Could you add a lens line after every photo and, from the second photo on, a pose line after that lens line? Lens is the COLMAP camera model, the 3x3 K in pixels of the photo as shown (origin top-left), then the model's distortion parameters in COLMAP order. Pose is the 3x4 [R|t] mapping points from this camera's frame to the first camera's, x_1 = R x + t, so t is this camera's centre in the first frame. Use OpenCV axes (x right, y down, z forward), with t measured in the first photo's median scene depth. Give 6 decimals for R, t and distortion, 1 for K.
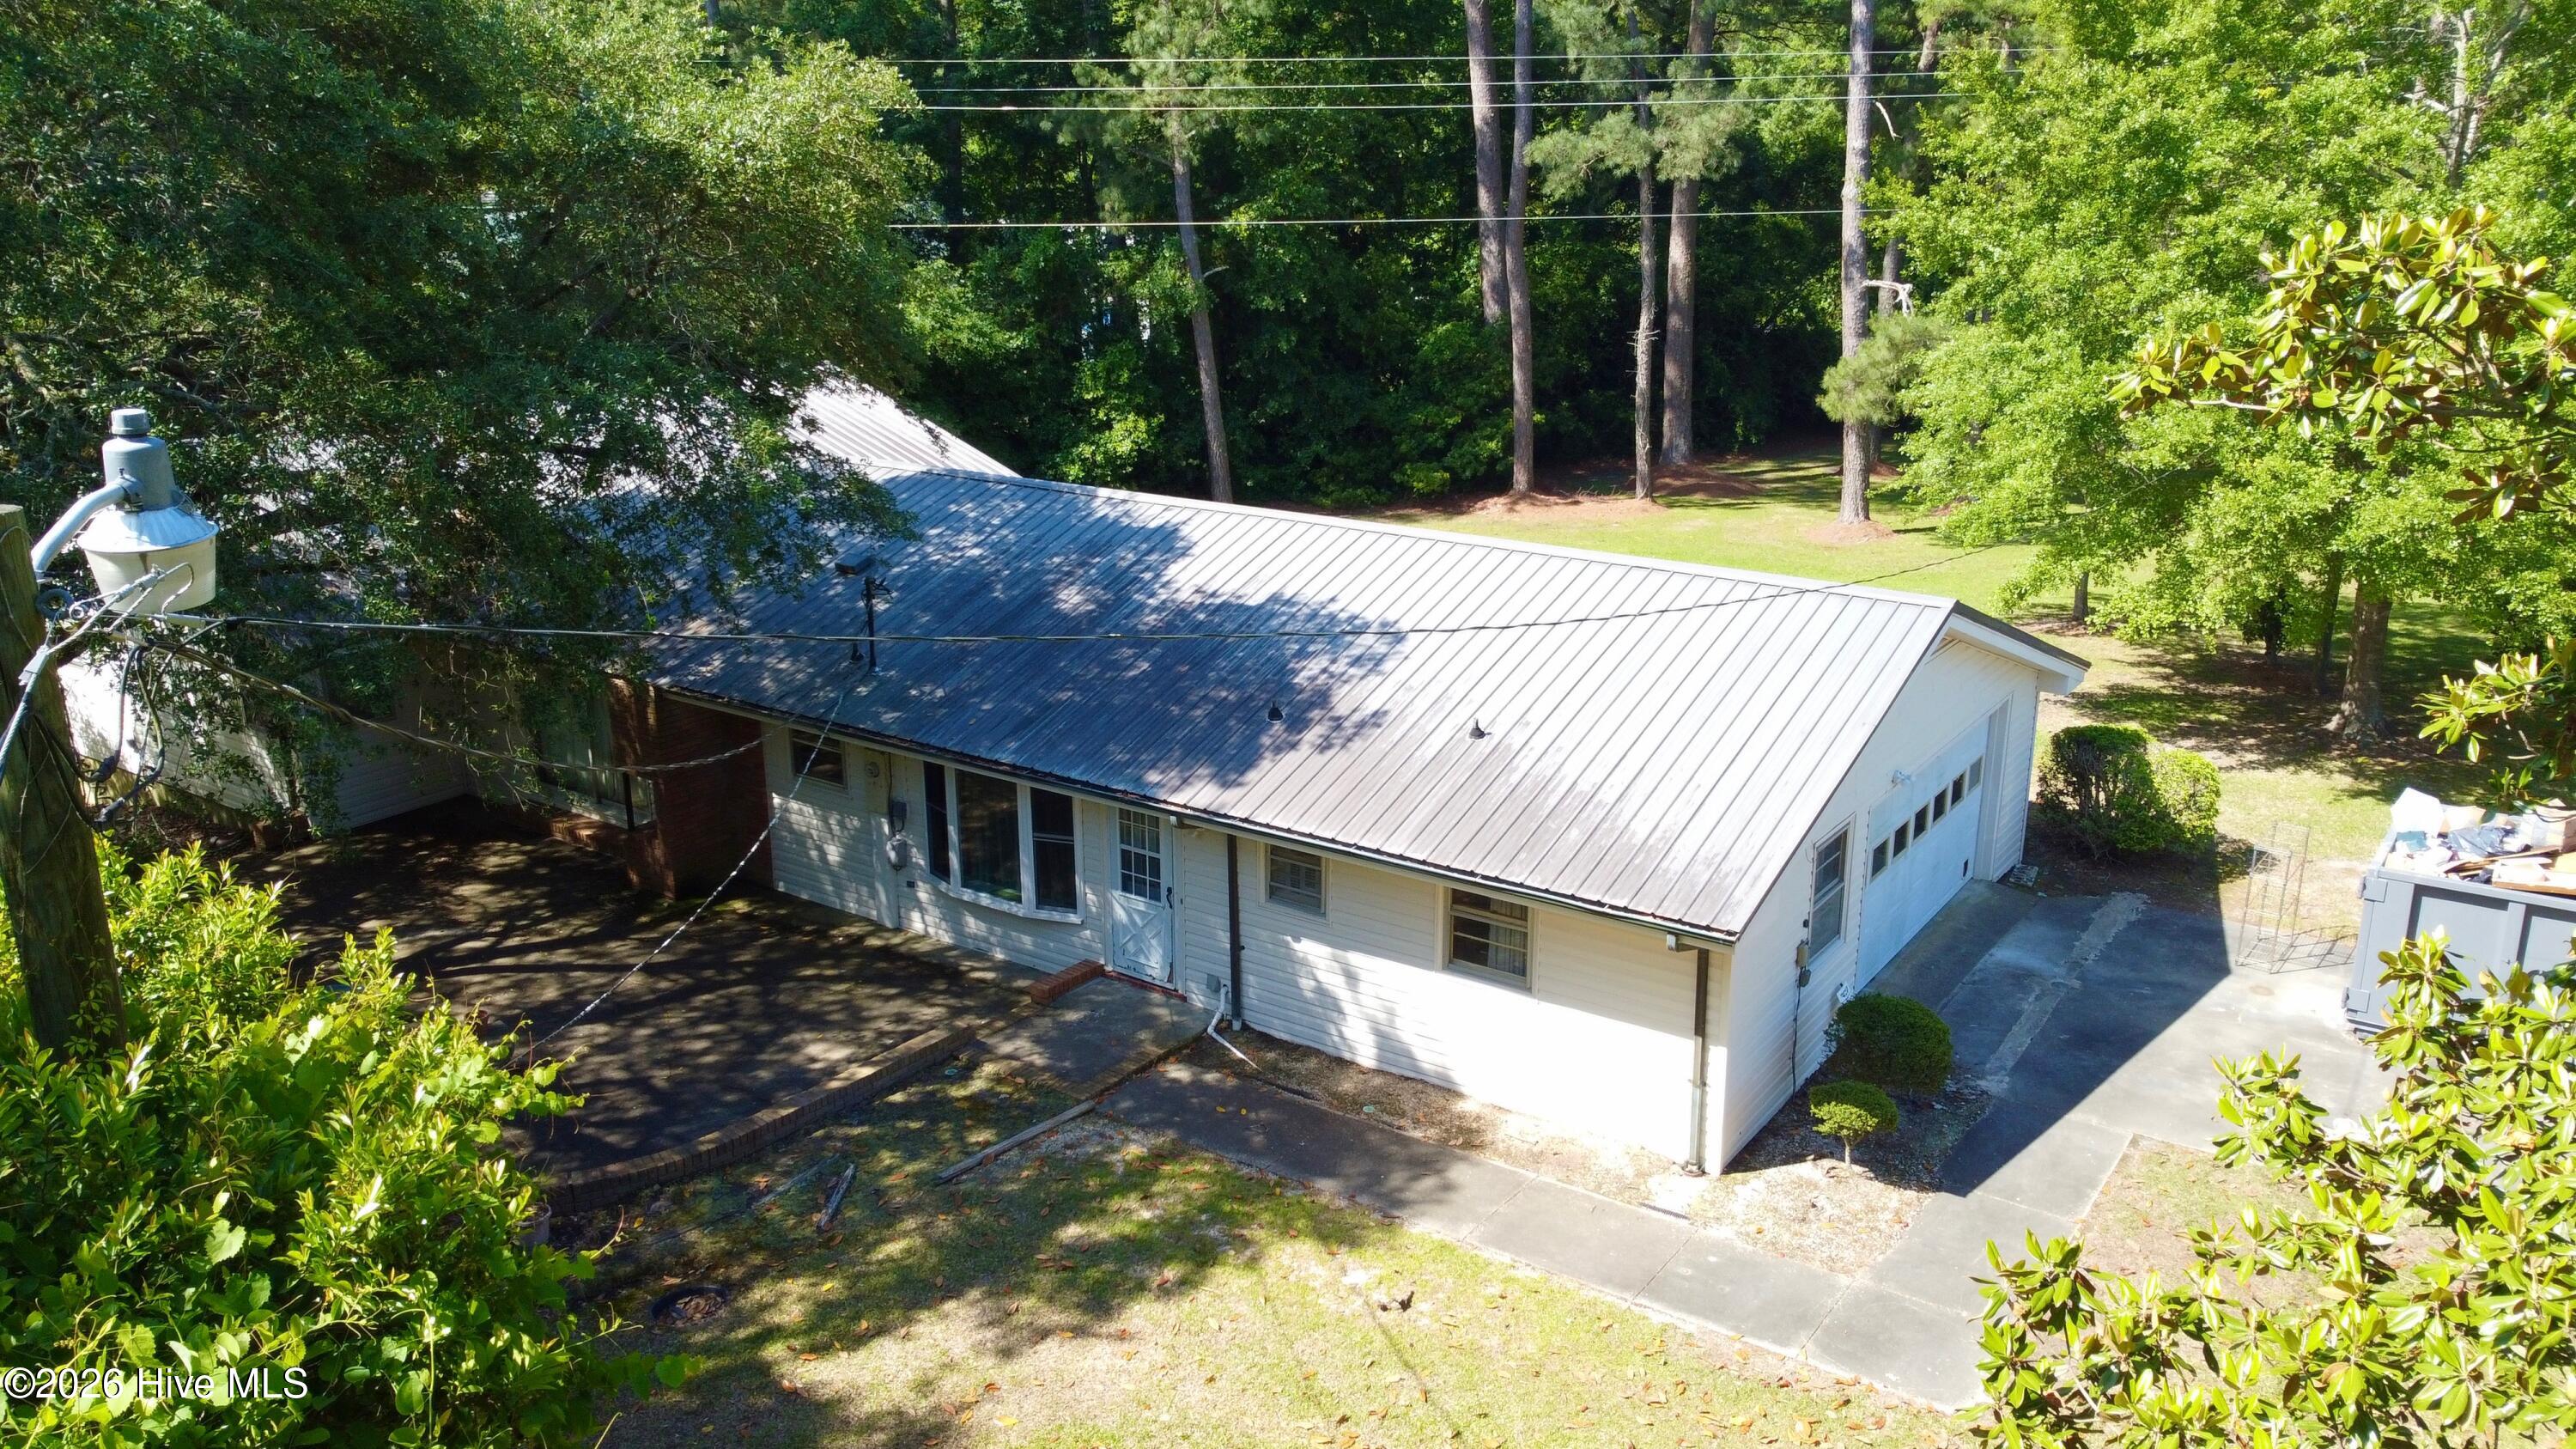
lens RADIAL K [[1926.2, 0, 1288.0], [0, 1926.2, 724.5], [0, 0, 1]] dist [0.002288, -0.001063]
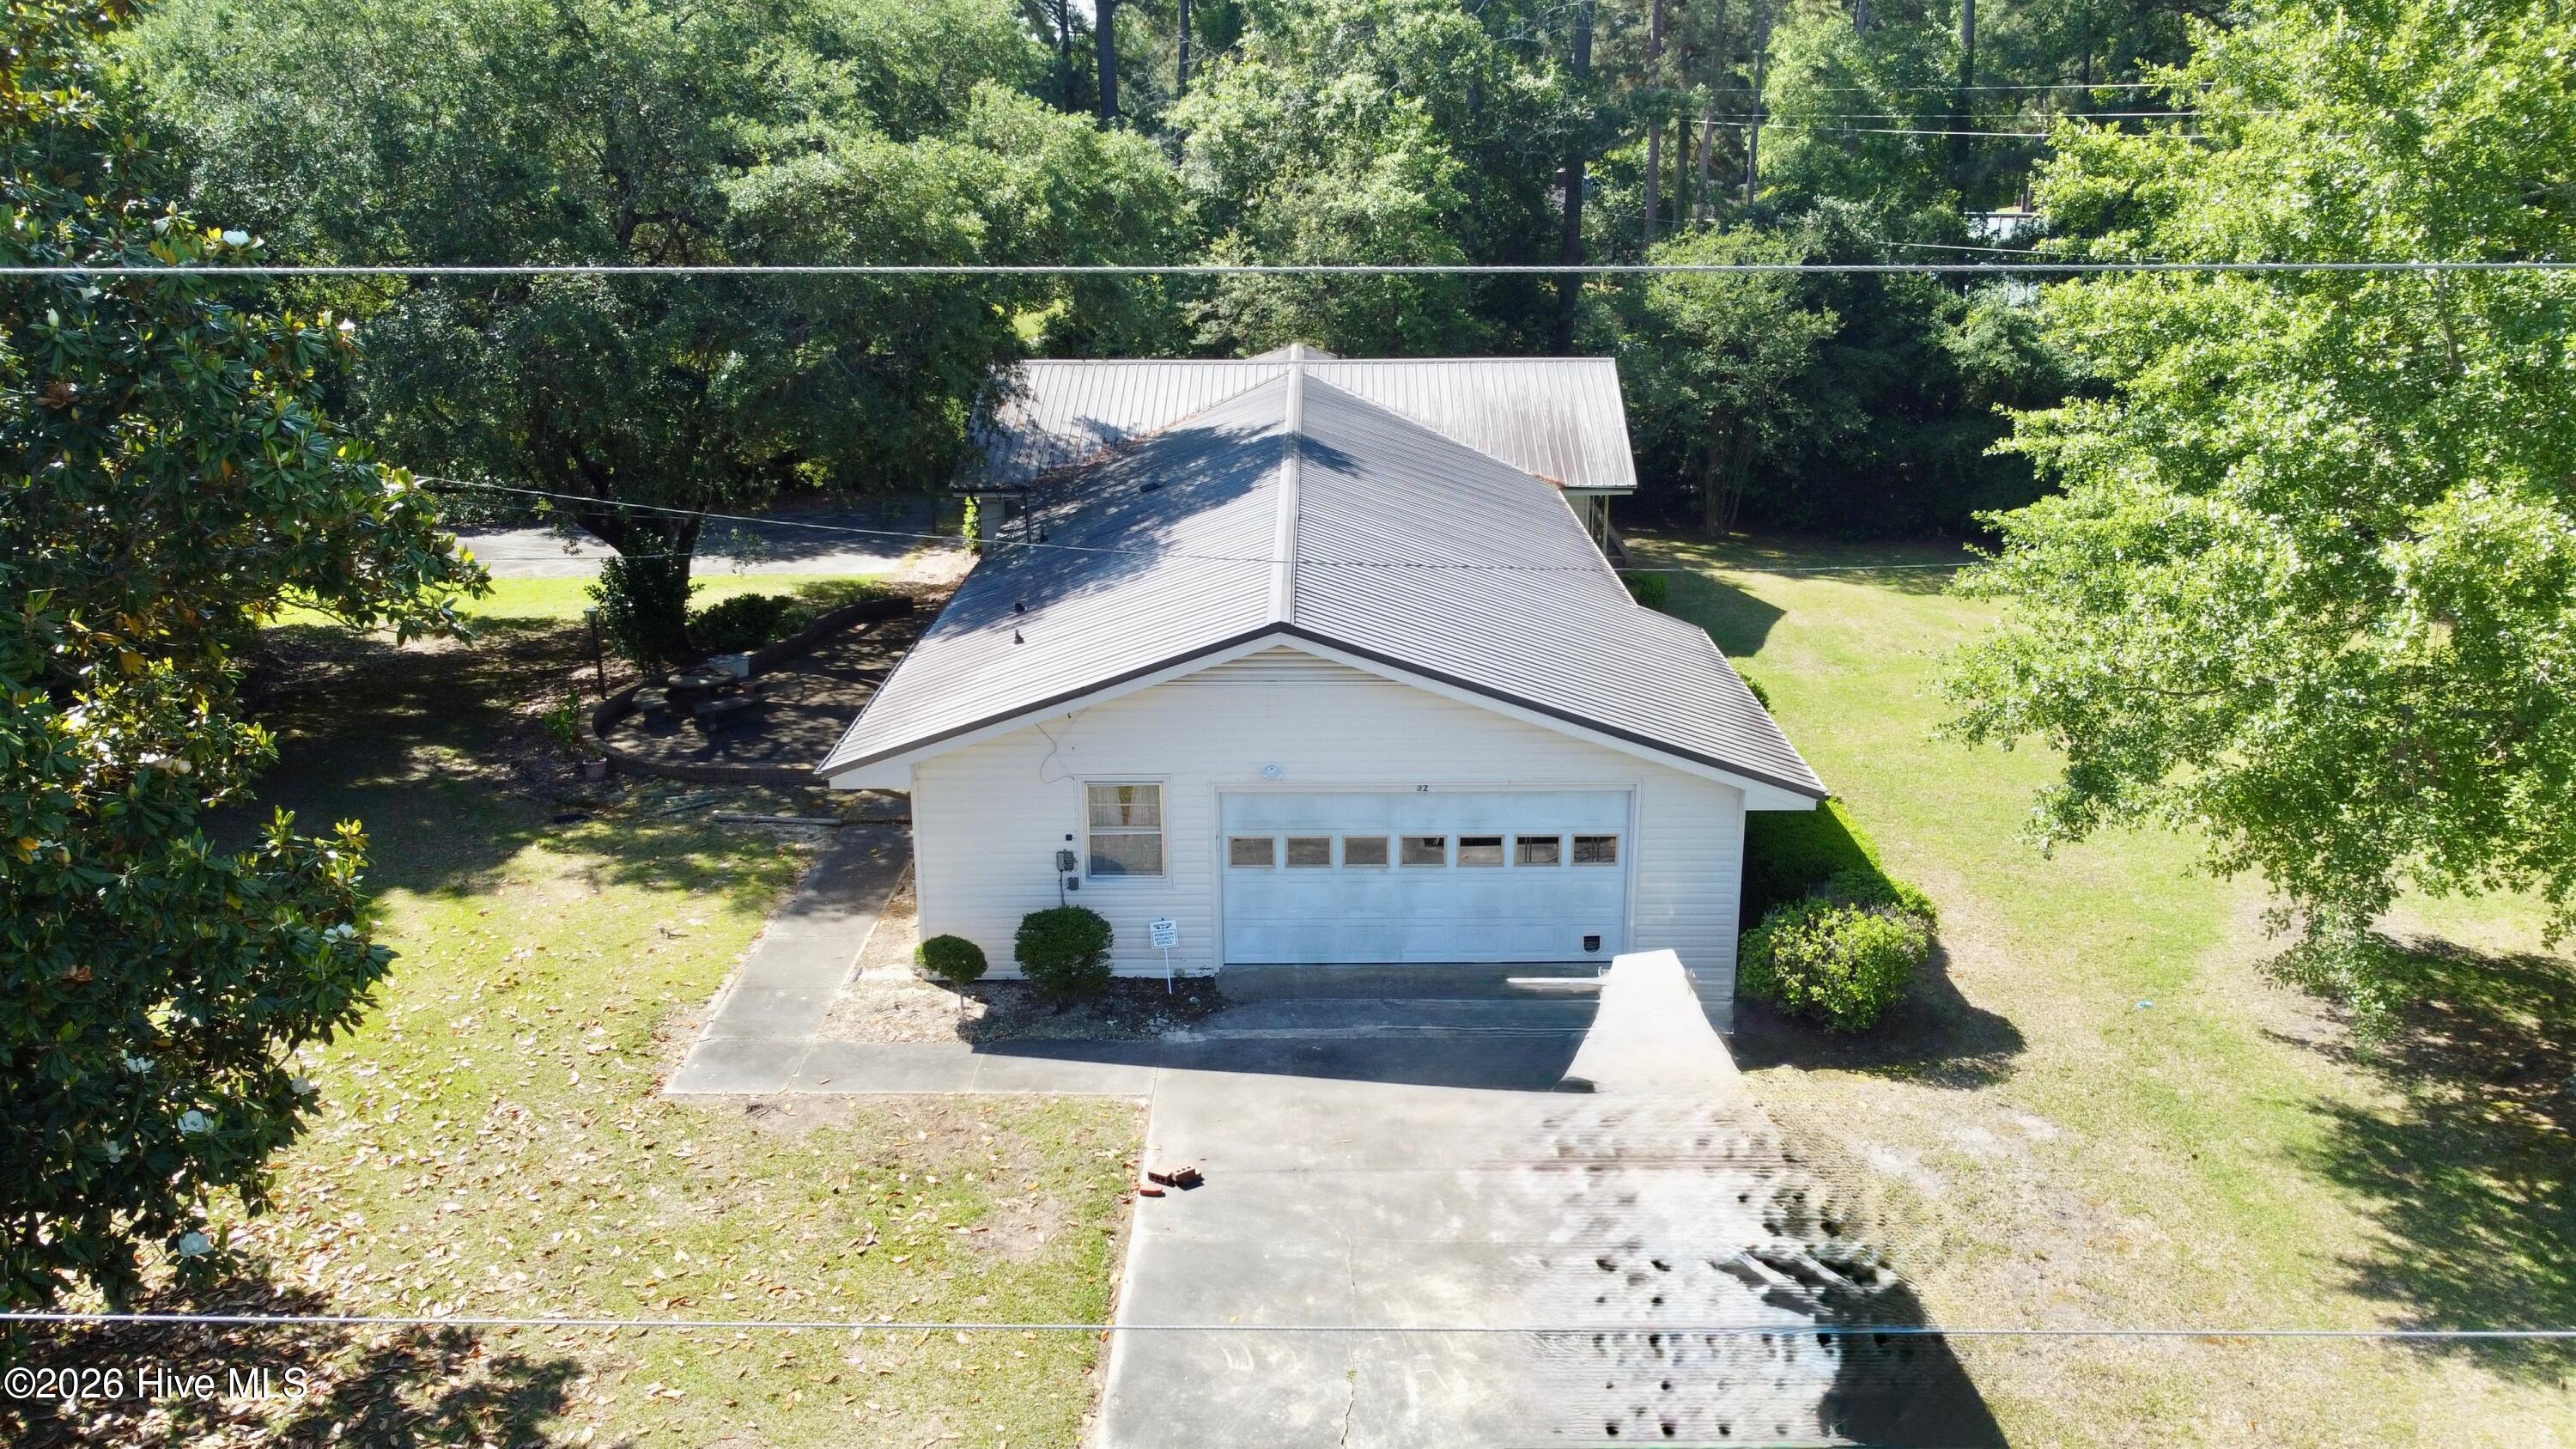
lens RADIAL K [[1926.2, 0, 1288.0], [0, 1926.2, 724.5], [0, 0, 1]] dist [0.002288, -0.001063]
pose [[0.551707, 0.230771, -0.801476, 1.371365], [-0.235688, 0.964929, 0.115596, -0.144395], [0.800044, 0.125123, 0.586748, 0.405420]]
